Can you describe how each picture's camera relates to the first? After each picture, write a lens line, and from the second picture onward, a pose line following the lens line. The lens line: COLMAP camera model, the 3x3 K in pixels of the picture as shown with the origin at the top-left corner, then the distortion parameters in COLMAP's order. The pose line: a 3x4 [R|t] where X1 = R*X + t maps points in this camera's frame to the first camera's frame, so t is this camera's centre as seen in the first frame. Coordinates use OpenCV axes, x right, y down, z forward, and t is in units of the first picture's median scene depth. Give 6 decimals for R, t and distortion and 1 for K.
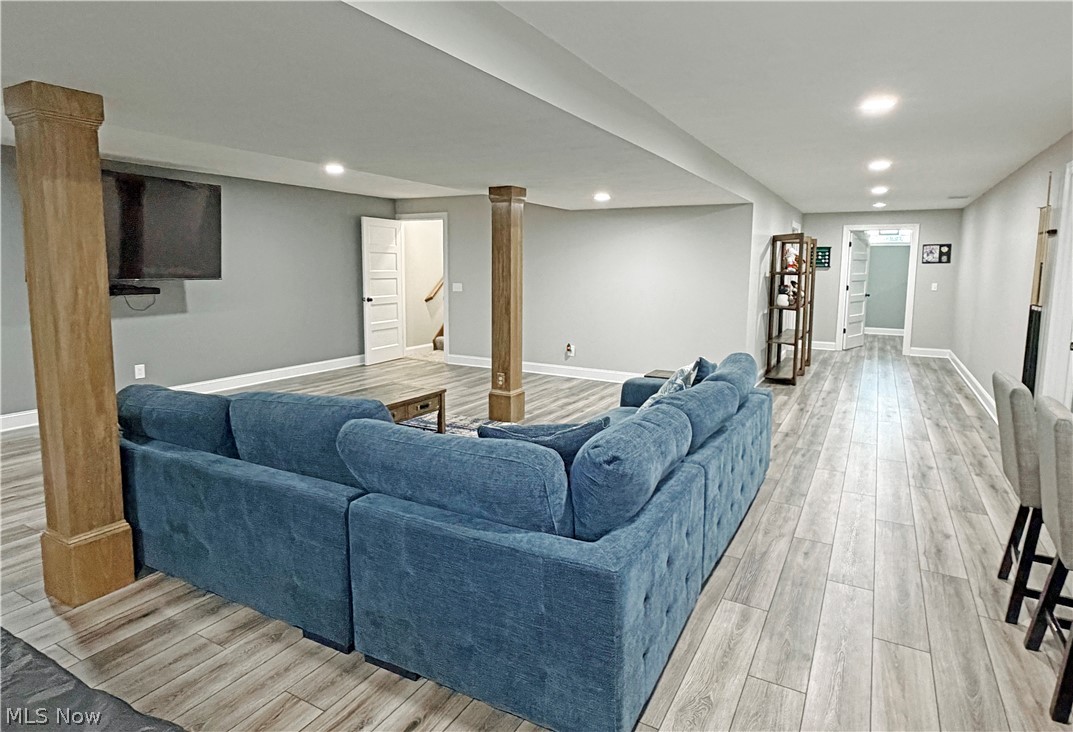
lens RADIAL K [[605.9, 0, 535.3], [0, 605.9, 331.0], [0, 0, 1]] dist [0.000230, -0.002729]
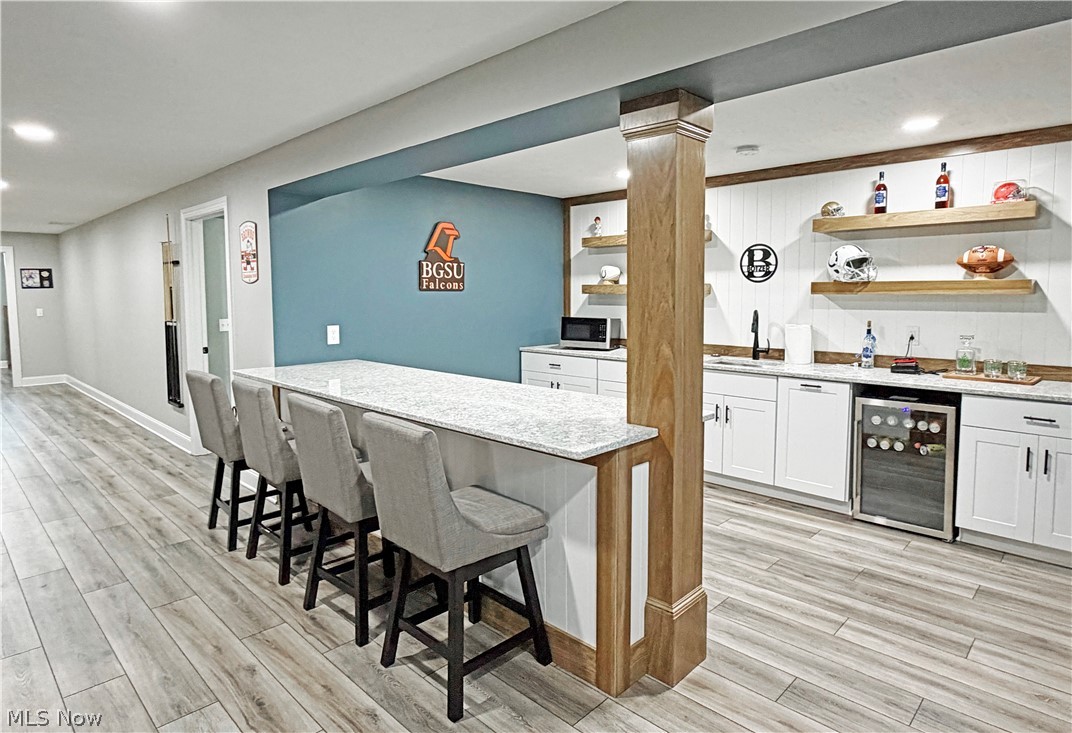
lens RADIAL K [[605.3, 0, 534.8], [0, 605.3, 331.5], [0, 0, 1]] dist [0.000230, -0.002729]
pose [[0.256738, -0.073829, 0.963657, -0.171006], [0.112191, 0.992614, 0.046157, 0.004058], [-0.959947, 0.096264, 0.263125, -0.031866]]
